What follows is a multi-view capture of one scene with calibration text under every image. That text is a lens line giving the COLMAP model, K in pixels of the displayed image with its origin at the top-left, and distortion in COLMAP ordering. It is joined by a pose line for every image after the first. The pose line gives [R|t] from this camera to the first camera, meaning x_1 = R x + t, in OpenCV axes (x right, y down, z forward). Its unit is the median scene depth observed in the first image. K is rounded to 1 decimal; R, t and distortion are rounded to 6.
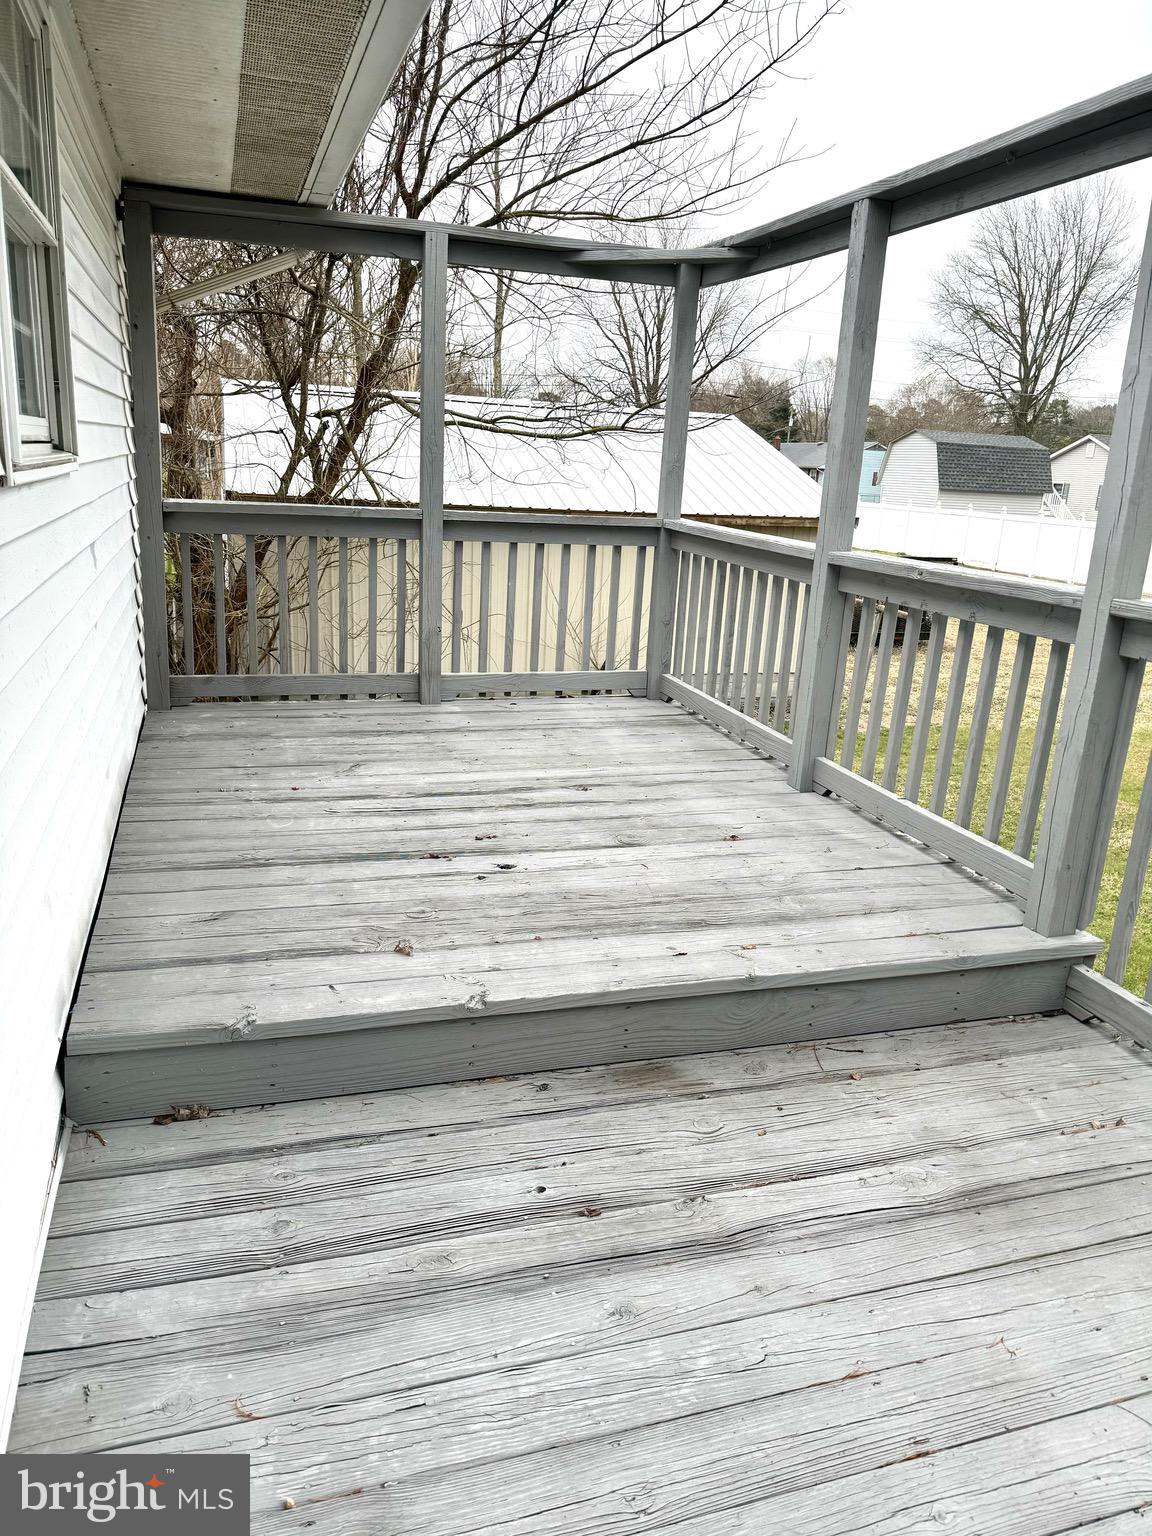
lens RADIAL K [[1081.9, 0, 582.7], [0, 1081.9, 729.3], [0, 0, 1]] dist [0.038293, -0.044912]
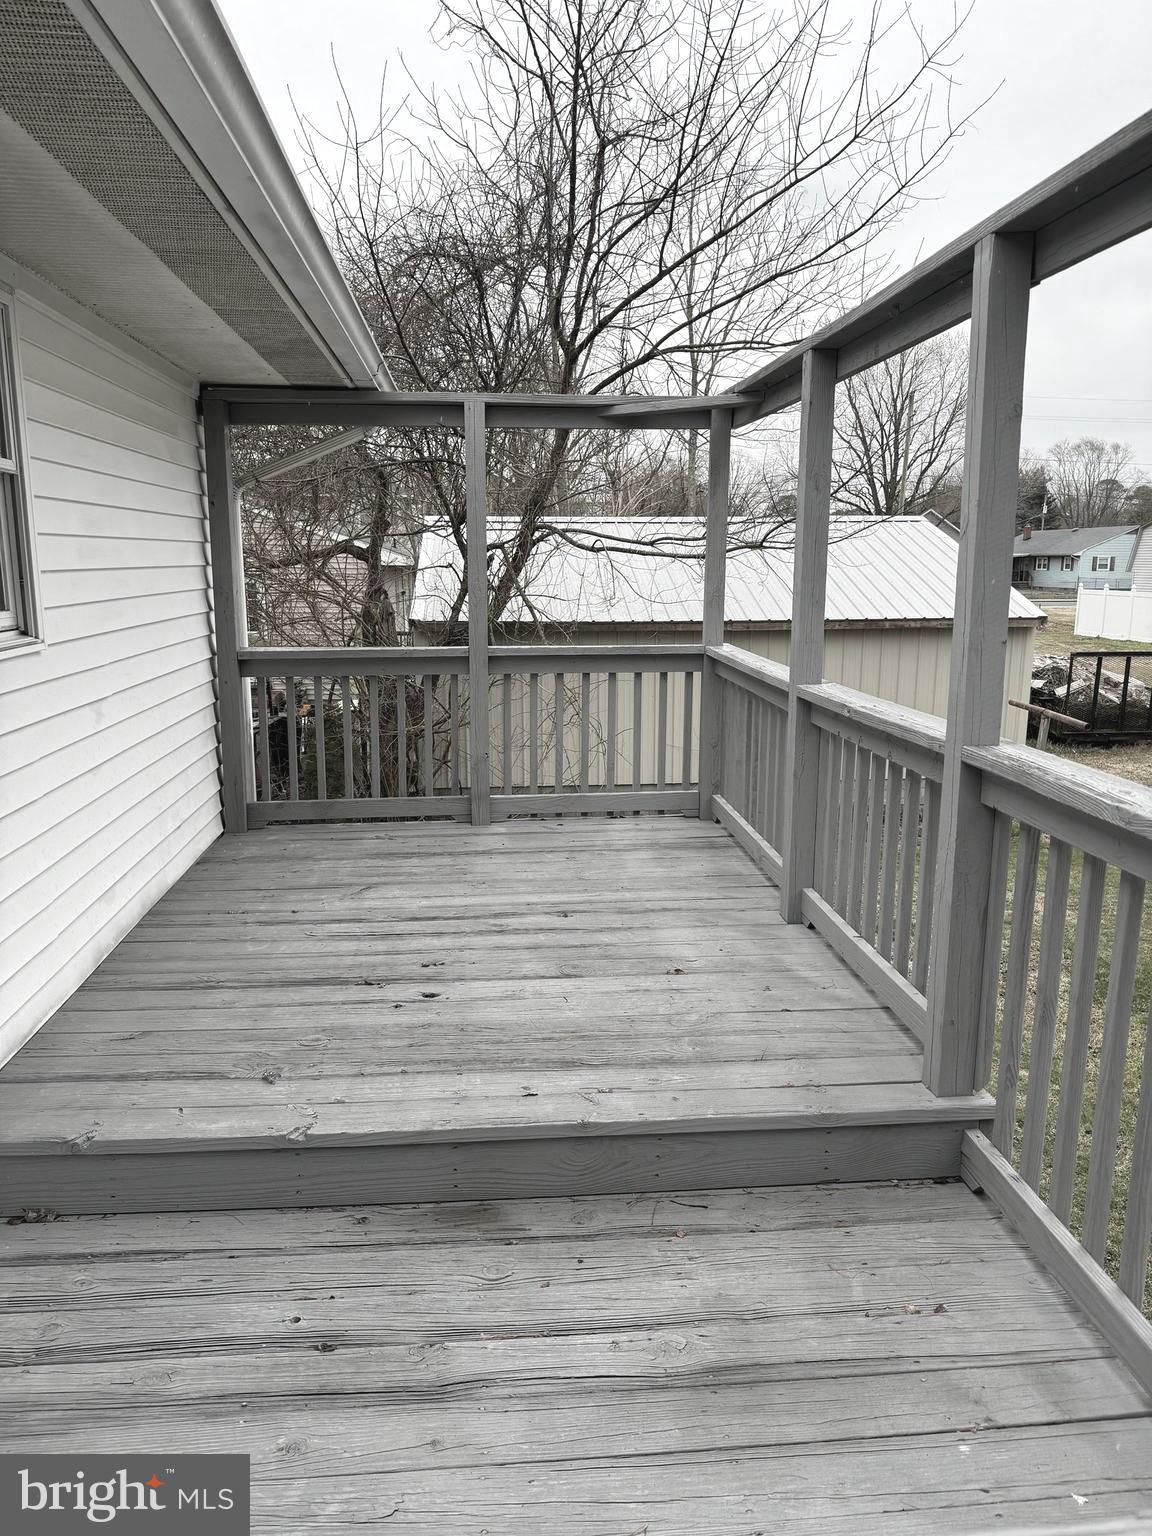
lens RADIAL K [[1081.9, 0, 636.8], [0, 1081.9, 722.4], [0, 0, 1]] dist [0.038293, -0.044912]
pose [[0.974948, -0.014269, -0.221973, 0.387917], [-0.005493, 0.996091, -0.088161, -0.050064], [0.222364, 0.087172, 0.971059, -0.011697]]
